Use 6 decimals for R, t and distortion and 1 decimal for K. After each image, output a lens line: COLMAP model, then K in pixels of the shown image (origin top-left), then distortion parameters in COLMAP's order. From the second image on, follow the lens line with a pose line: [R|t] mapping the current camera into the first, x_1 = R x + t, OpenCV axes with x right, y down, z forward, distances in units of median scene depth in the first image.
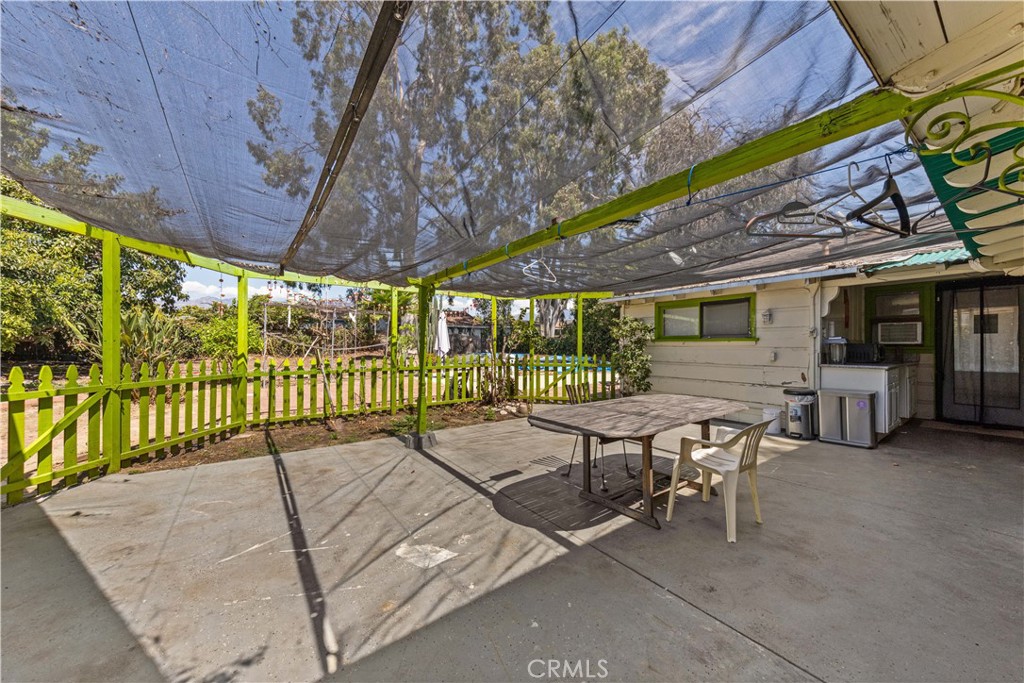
lens RADIAL K [[357.5, 0, 510.5], [0, 357.5, 345.8], [0, 0, 1]] dist [0.011826, 0.000020]
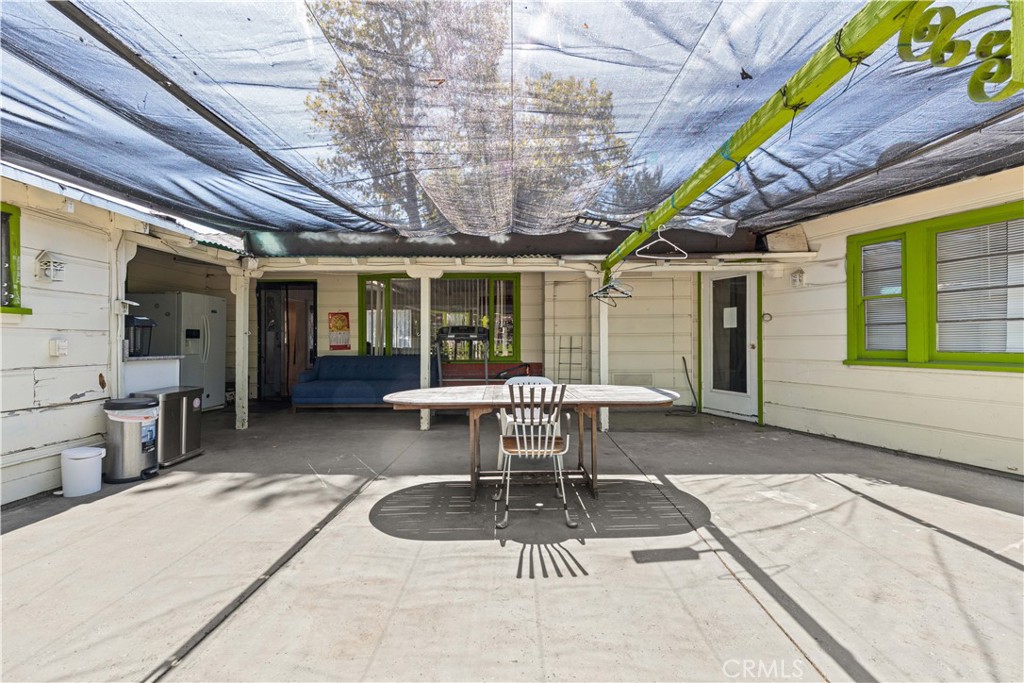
lens RADIAL K [[443.5, 0, 509.4], [0, 443.5, 342.2], [0, 0, 1]] dist [-0.003242, -0.000741]
pose [[-0.813976, 0.003834, 0.580886, -0.165586], [0.002896, 0.999993, -0.002543, 0.029915], [-0.580891, -0.000388, -0.813981, 1.318397]]
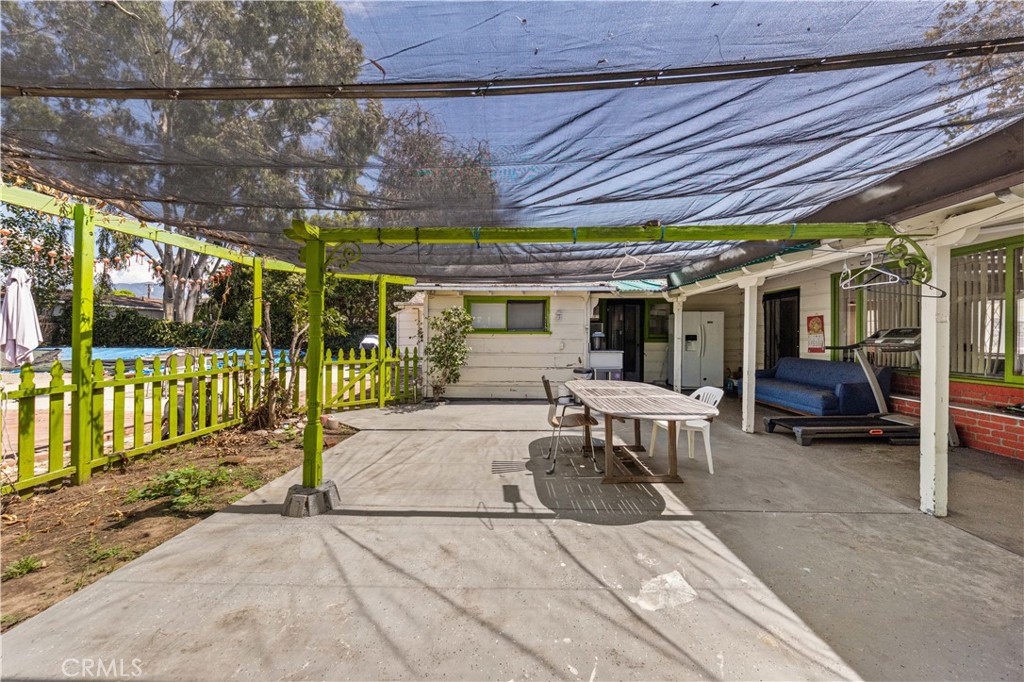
lens RADIAL K [[375.3, 0, 506.6], [0, 375.3, 333.0], [0, 0, 1]] dist [0.003685, -0.000408]
pose [[0.613738, 0.006314, 0.789485, -0.565691], [-0.003016, 0.999979, -0.005653, -0.010697], [-0.789504, 0.001088, 0.613744, 0.361326]]
